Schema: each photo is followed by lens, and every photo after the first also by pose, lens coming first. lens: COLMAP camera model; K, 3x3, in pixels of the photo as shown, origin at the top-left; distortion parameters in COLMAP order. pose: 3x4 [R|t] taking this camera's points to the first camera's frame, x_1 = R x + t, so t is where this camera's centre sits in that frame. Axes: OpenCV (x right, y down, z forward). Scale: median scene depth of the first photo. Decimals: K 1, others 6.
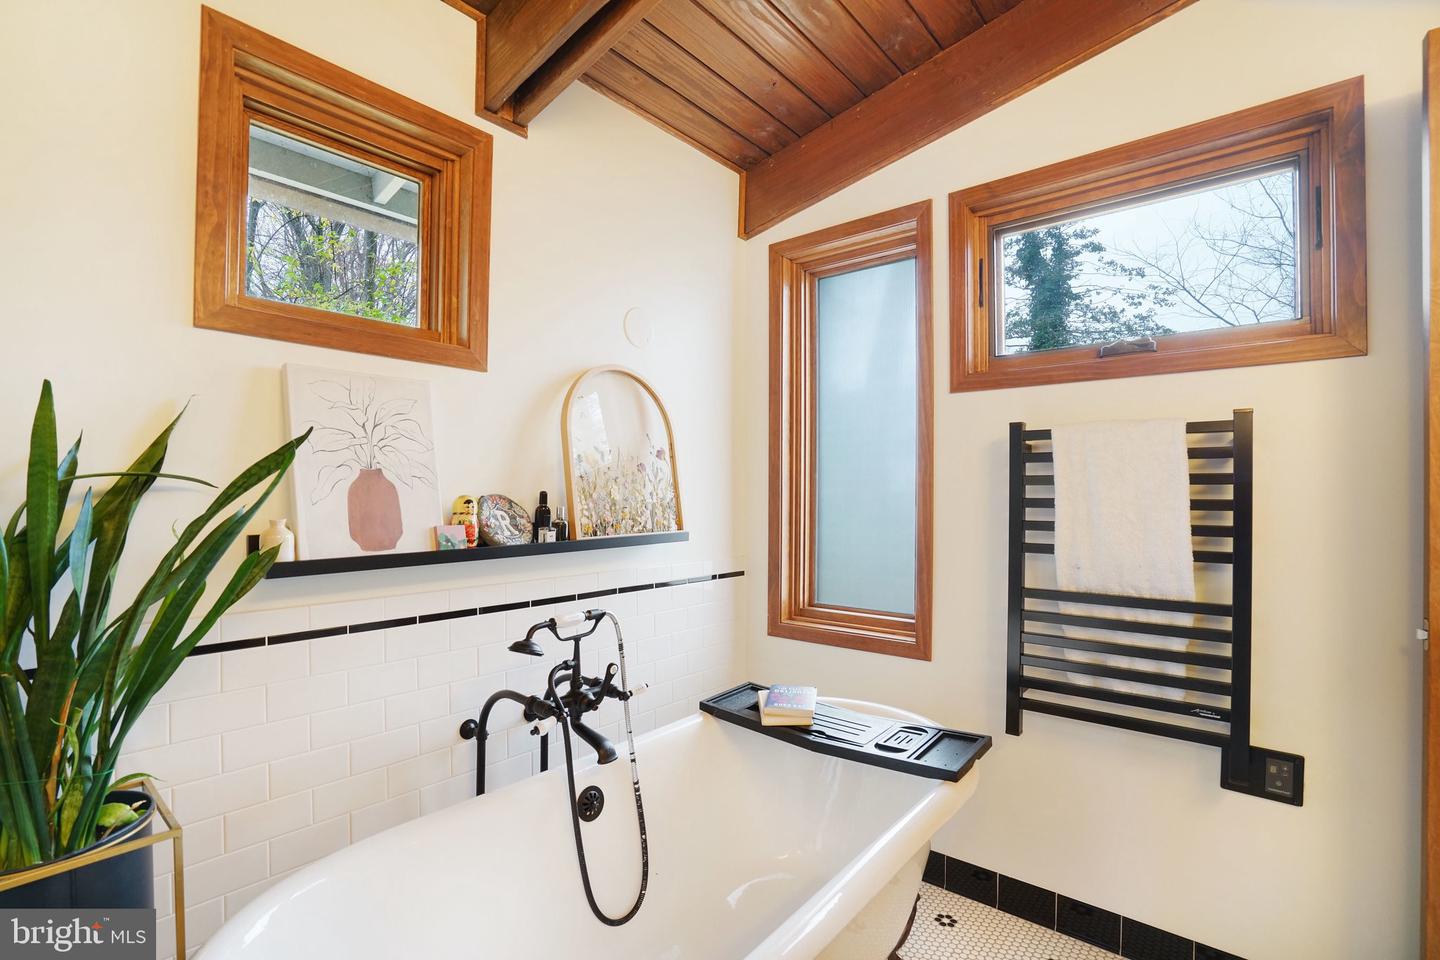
lens RADIAL K [[695.5, 0, 720.0], [0, 695.5, 480.0], [0, 0, 1]] dist [-0.032053, 0.000522]
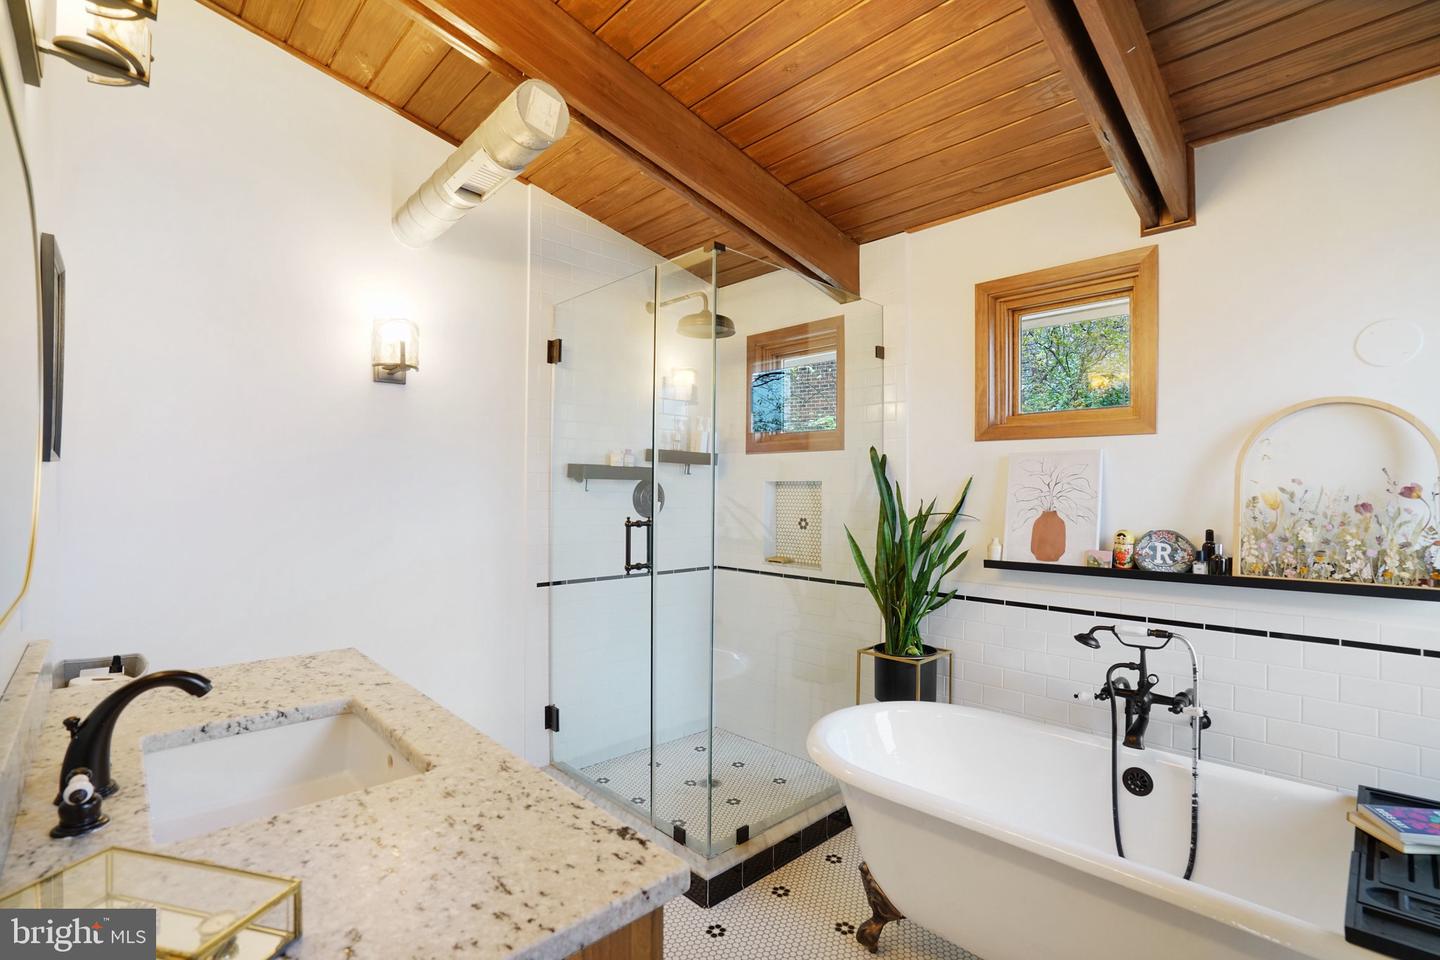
lens RADIAL K [[659.9, 0, 717.4], [0, 659.9, 493.5], [0, 0, 1]] dist [-0.000395, 0.000171]
pose [[-0.118096, -0.009815, -0.992954, 0.984535], [0.006899, 0.999919, -0.010705, -0.039834], [0.992978, -0.008115, -0.118019, 0.350362]]
